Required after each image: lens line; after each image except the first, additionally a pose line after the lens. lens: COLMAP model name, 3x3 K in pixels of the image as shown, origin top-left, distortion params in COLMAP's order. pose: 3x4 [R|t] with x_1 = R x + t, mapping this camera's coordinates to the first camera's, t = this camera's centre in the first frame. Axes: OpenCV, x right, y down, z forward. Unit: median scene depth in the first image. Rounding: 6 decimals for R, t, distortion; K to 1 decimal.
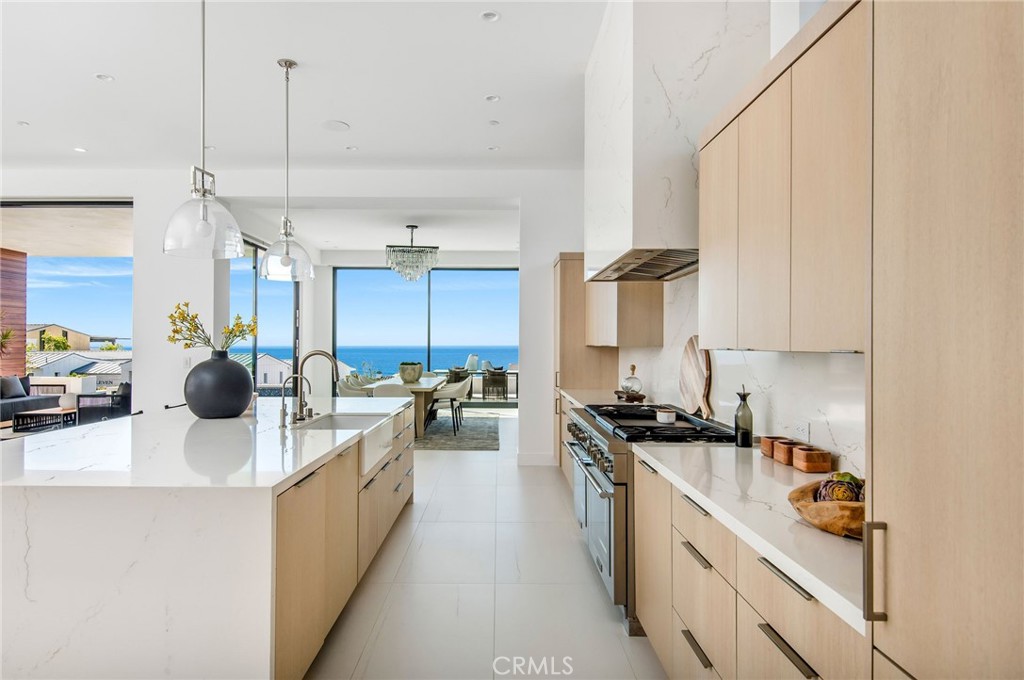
lens RADIAL K [[587.0, 0, 507.3], [0, 587.0, 340.6], [0, 0, 1]] dist [0.008891, -0.001184]
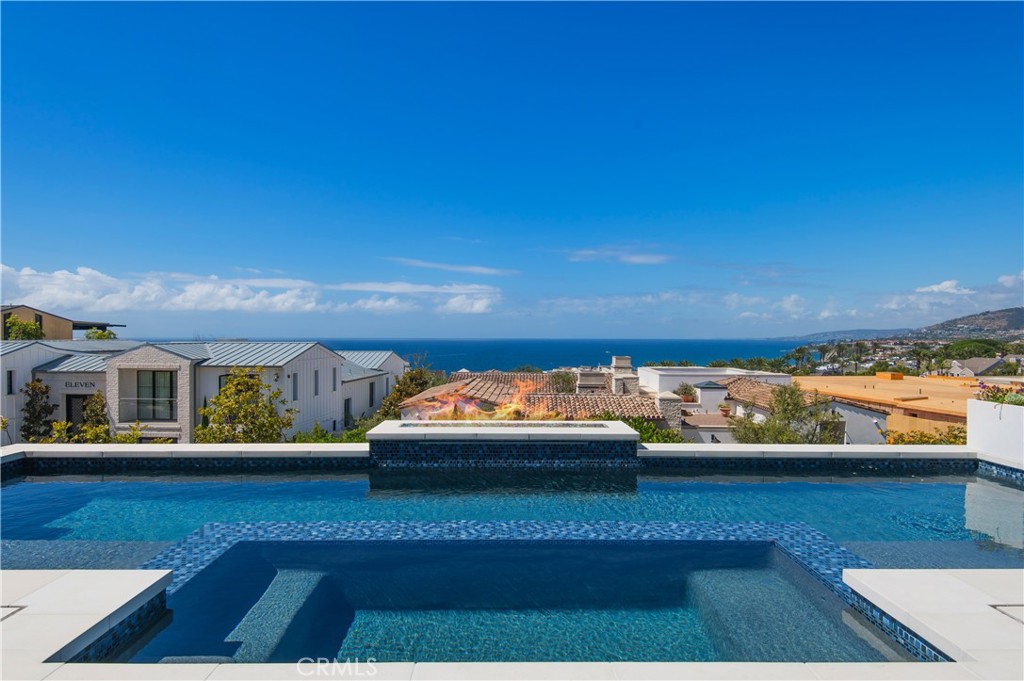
lens RADIAL K [[587.0, 0, 511.3], [0, 587.0, 337.3], [0, 0, 1]] dist [0.008891, -0.001184]
pose [[0.999983, -0.003946, 0.004274, -0.158799], [0.003901, 0.999939, 0.010366, 0.008912], [-0.004315, -0.010349, 0.999937, 0.262758]]
